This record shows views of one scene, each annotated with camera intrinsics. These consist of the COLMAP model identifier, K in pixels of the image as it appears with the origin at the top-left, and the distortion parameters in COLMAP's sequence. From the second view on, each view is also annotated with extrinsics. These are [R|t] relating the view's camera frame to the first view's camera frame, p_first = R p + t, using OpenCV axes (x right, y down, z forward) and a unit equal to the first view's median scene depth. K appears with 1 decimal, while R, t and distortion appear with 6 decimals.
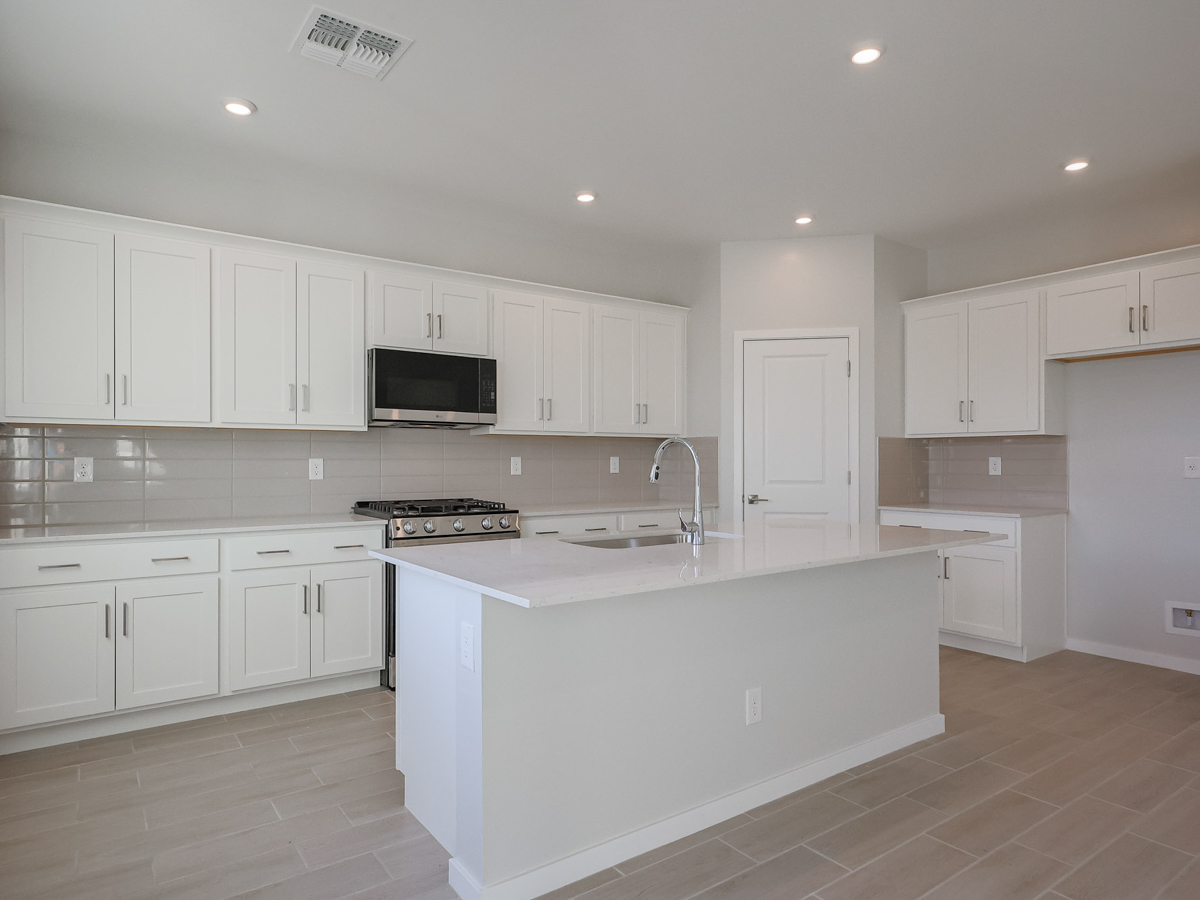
lens RADIAL K [[721.1, 0, 600.0], [0, 721.1, 458.6], [0, 0, 1]] dist [-0.000129, -0.001829]
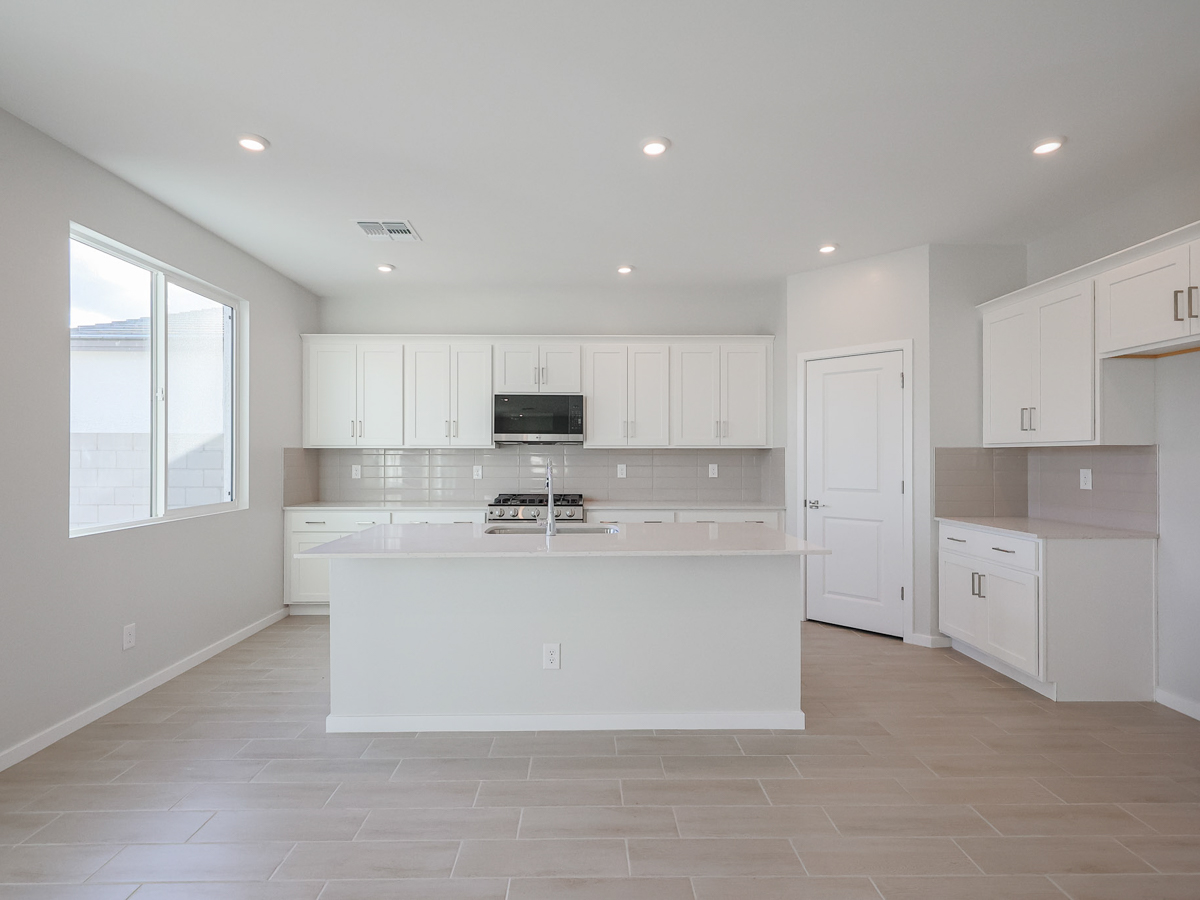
lens RADIAL K [[604.4, 0, 598.6], [0, 604.4, 447.0], [0, 0, 1]] dist [-0.002047, -0.002514]
pose [[0.823571, -0.007542, -0.567163, 0.513891], [0.000038, 0.999912, -0.013242, -0.020828], [0.567213, 0.010884, 0.823499, 0.056983]]
